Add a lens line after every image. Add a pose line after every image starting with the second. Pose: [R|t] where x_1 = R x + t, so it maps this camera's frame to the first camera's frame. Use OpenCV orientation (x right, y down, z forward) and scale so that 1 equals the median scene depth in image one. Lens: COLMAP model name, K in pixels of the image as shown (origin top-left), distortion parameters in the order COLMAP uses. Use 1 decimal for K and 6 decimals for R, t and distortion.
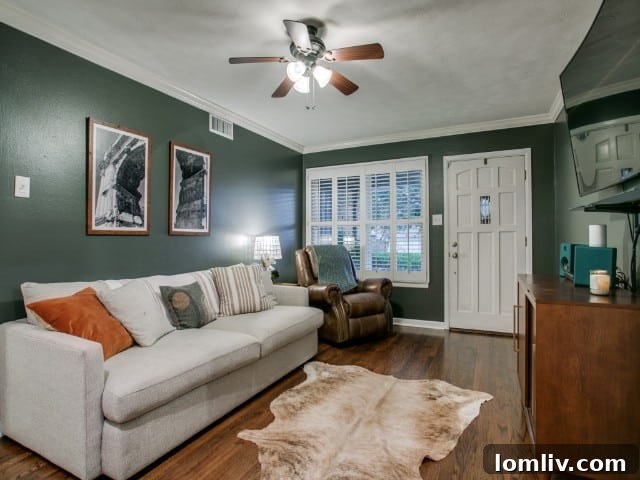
lens RADIAL K [[308.7, 0, 320.0], [0, 308.7, 240.0], [0, 0, 1]] dist [-0.033856, 0.000650]
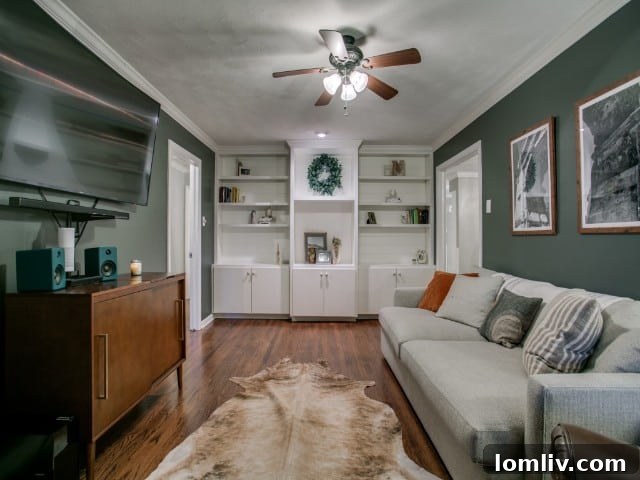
lens RADIAL K [[308.7, 0, 320.0], [0, 308.7, 240.0], [0, 0, 1]] dist [-0.033856, 0.000650]
pose [[-0.882212, 0.006030, -0.470814, 0.451208], [0.002470, 0.999964, 0.008178, -0.010555], [0.470846, 0.006052, -0.882195, 1.590942]]
